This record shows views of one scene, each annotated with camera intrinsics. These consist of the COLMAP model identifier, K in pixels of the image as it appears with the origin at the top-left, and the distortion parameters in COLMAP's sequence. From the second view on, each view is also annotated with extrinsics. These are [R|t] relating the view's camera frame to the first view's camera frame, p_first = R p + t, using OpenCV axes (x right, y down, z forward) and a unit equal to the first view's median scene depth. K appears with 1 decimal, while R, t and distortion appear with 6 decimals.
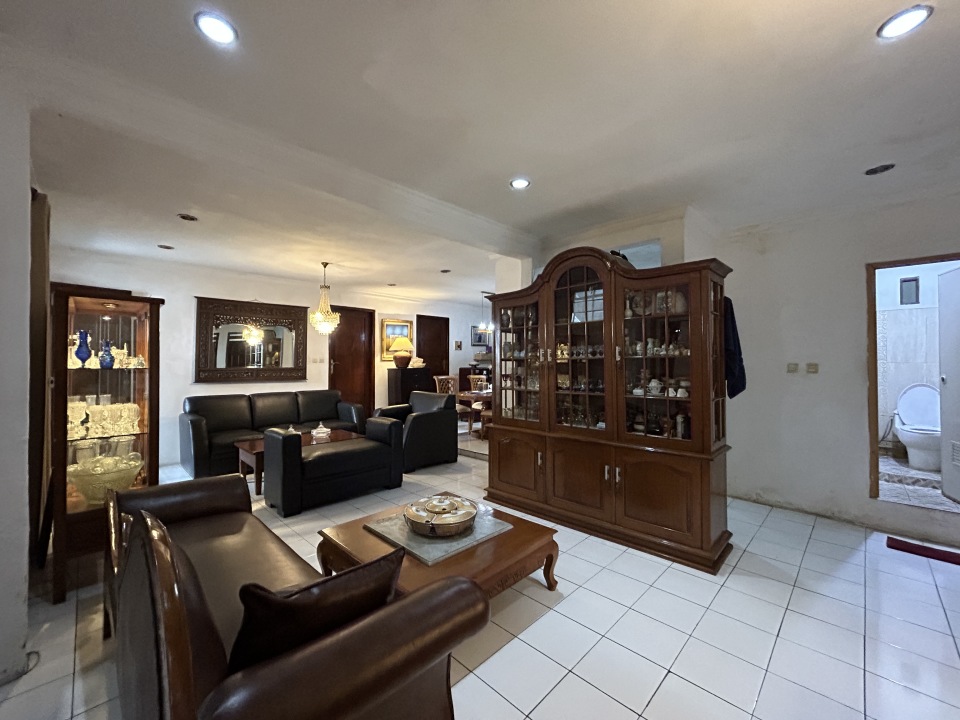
lens RADIAL K [[388.8, 0, 478.5], [0, 388.8, 358.8], [0, 0, 1]] dist [0.002785, -0.000389]
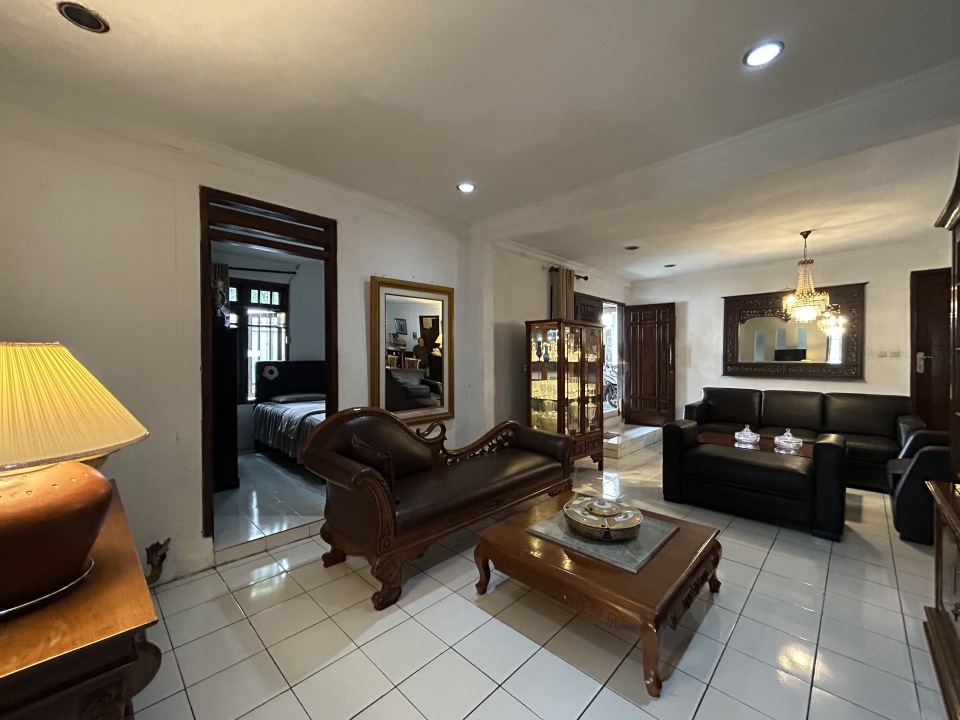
lens RADIAL K [[388.8, 0, 478.5], [0, 388.8, 360.7], [0, 0, 1]] dist [0.002785, -0.000389]
pose [[0.006074, 0.010187, -0.999930, 0.401557], [0.013499, 0.999856, 0.010268, -0.000776], [0.999890, -0.013560, 0.005935, 0.323779]]
